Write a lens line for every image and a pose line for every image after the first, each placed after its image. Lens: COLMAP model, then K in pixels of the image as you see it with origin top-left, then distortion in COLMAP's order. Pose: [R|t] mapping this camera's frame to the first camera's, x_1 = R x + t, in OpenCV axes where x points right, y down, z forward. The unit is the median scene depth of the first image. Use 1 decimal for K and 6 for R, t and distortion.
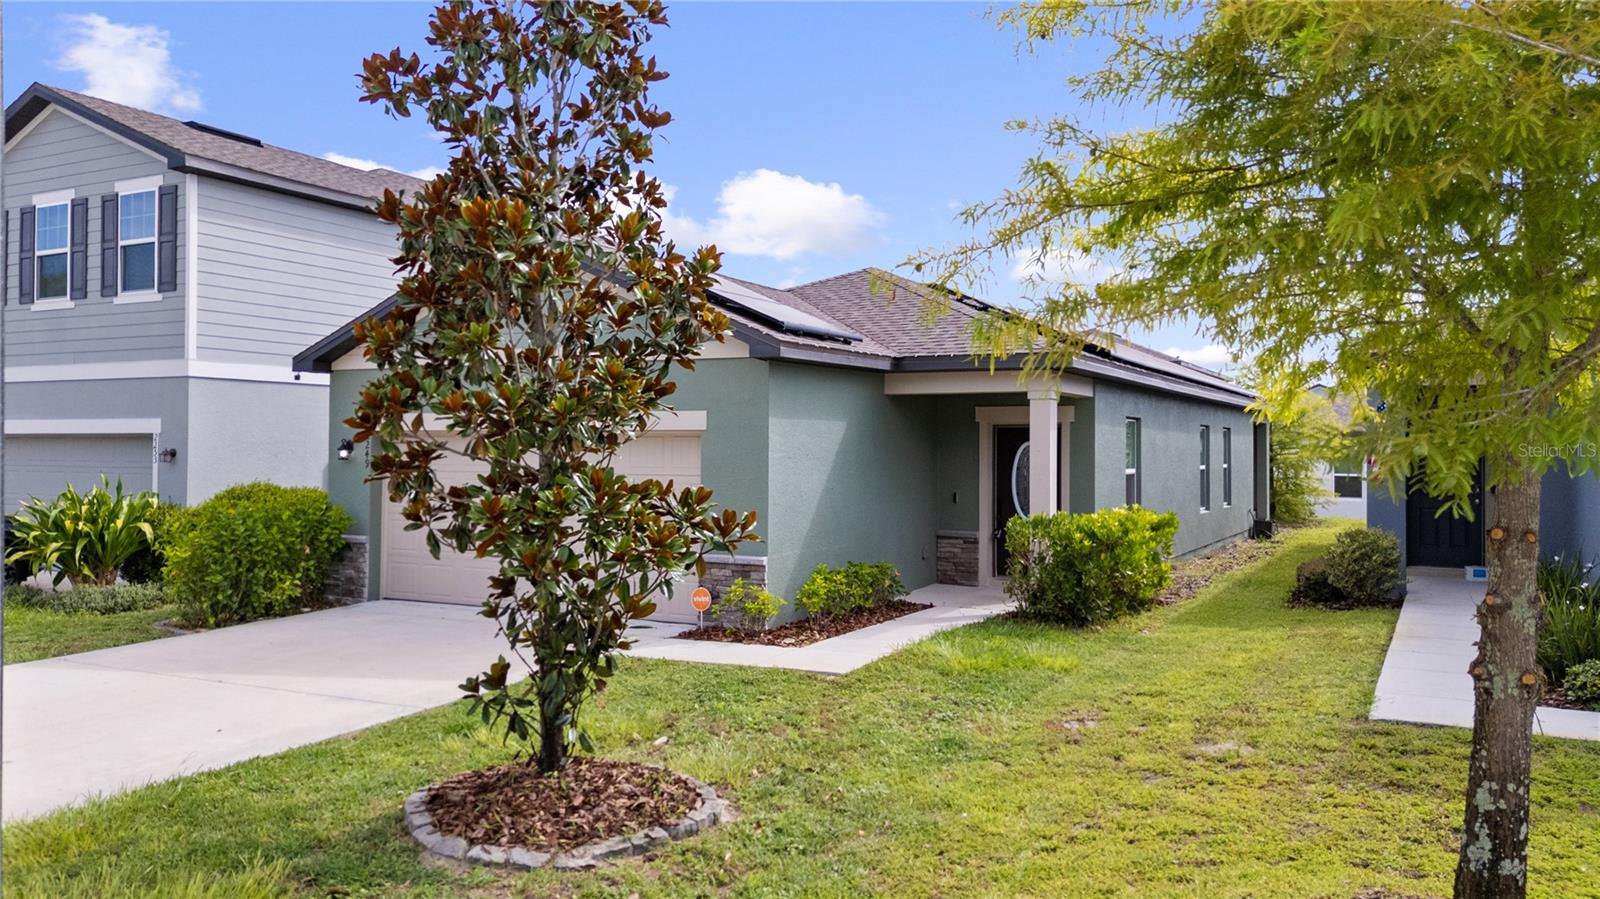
lens RADIAL K [[1169.7, 0, 804.1], [0, 1169.7, 447.5], [0, 0, 1]] dist [0.054688, -0.057197]
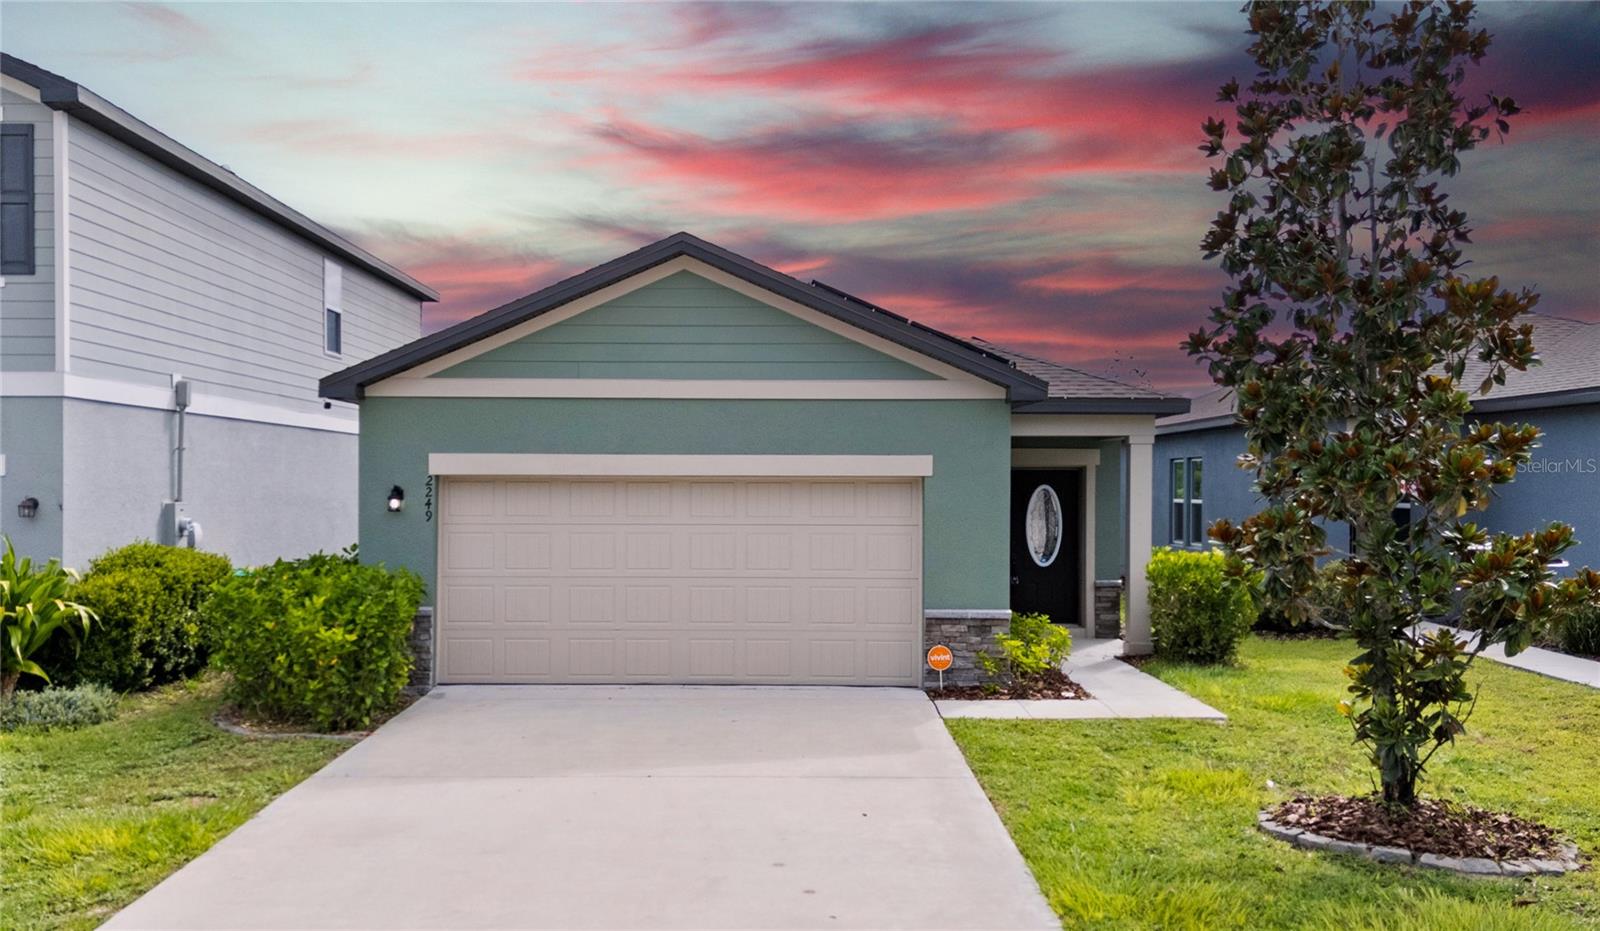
lens RADIAL K [[1462.6, 0, 729.3], [0, 1462.6, 501.1], [0, 0, 1]] dist [0.051034, 0.000000]
pose [[0.898170, -0.008200, 0.439572, -0.550158], [0.000961, 0.999860, 0.016688, -0.011291], [-0.439647, -0.014566, 0.898053, 0.018429]]
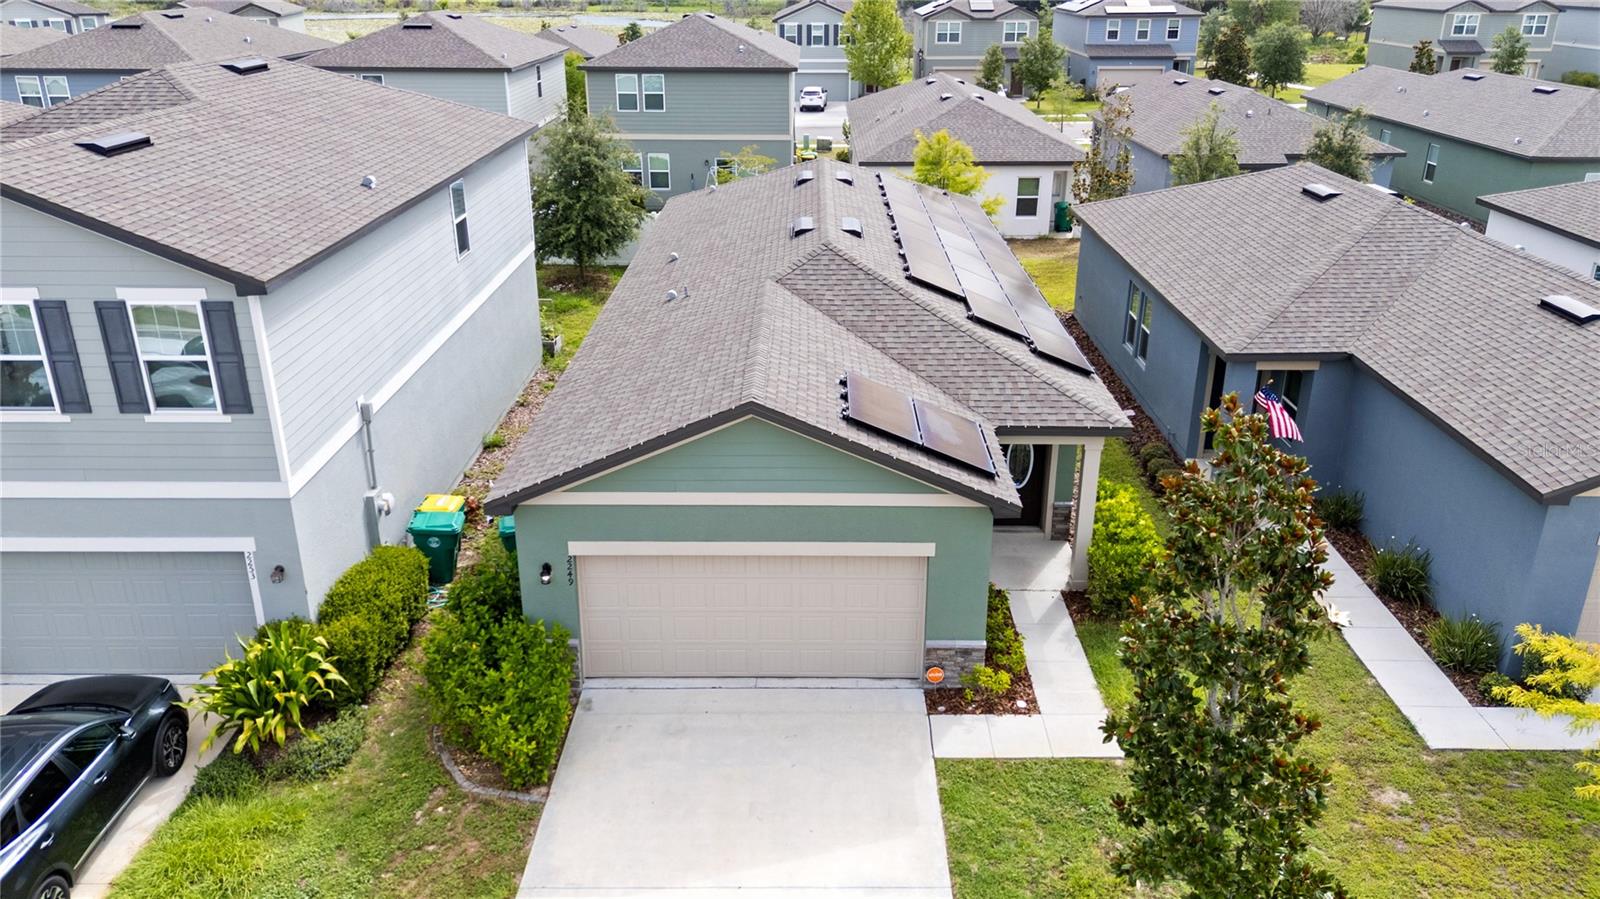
lens RADIAL K [[1169.7, 0, 805.9], [0, 1169.7, 444.5], [0, 0, 1]] dist [0.054688, -0.057197]
pose [[0.887902, -0.179035, 0.423766, -0.544548], [0.002939, 0.923352, 0.383944, -0.464394], [-0.460024, -0.339659, 0.820372, 0.037182]]
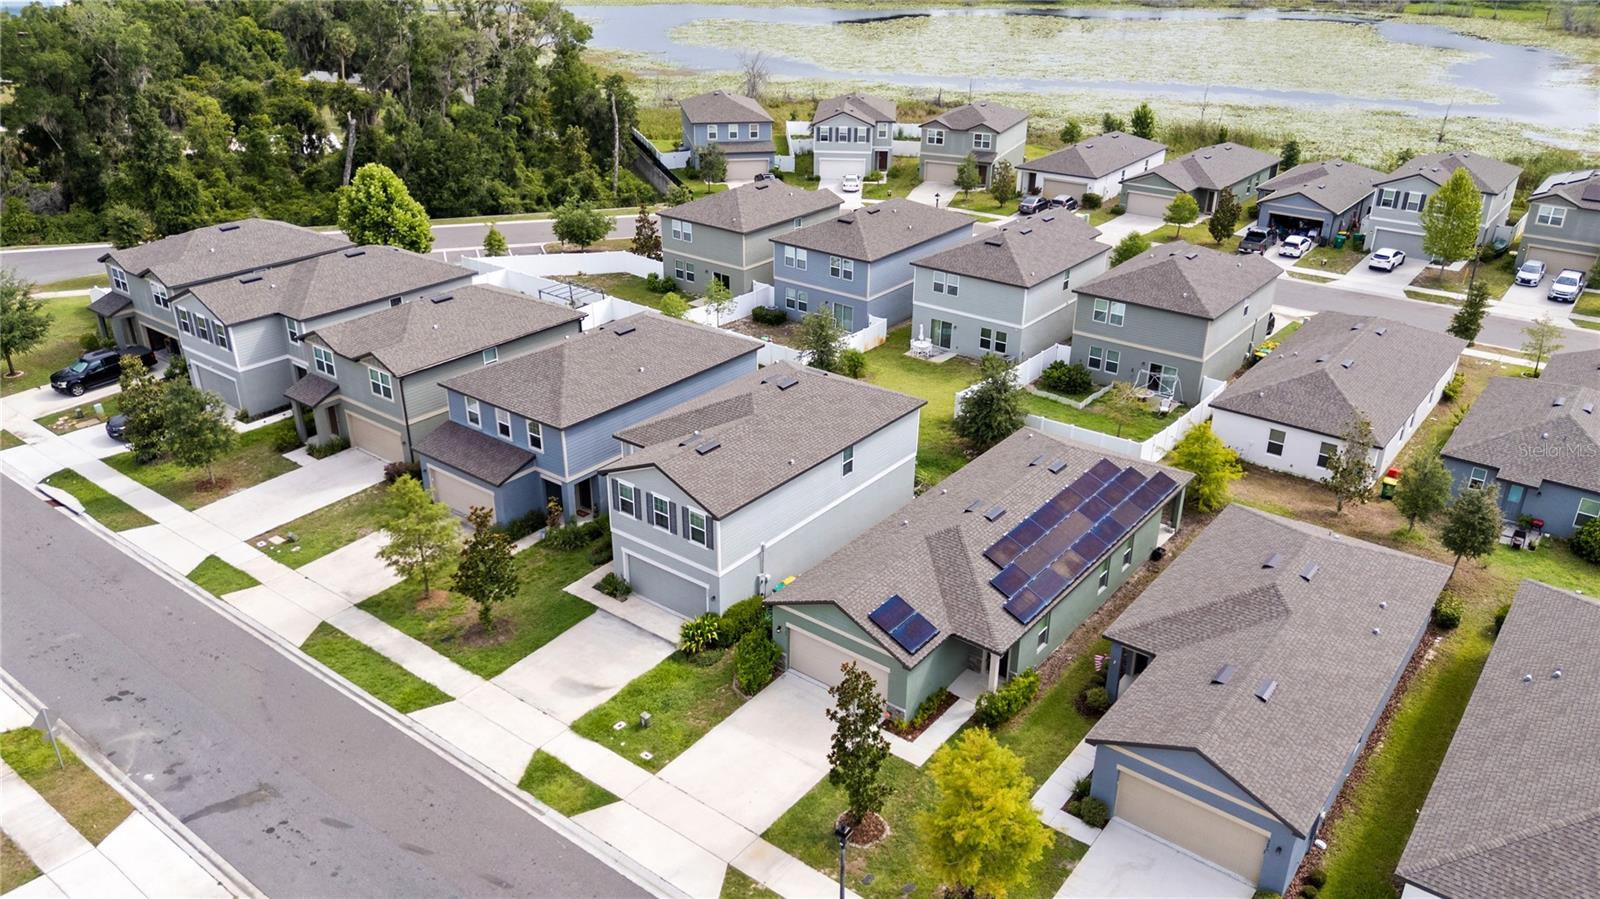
lens RADIAL K [[1169.7, 0, 796.4], [0, 1169.7, 433.7], [0, 0, 1]] dist [0.054688, -0.057197]
pose [[0.983320, 0.074142, -0.166088, 0.131239], [0.001836, 0.909055, 0.416673, -1.607149], [0.181876, -0.410028, 0.893755, -1.439305]]
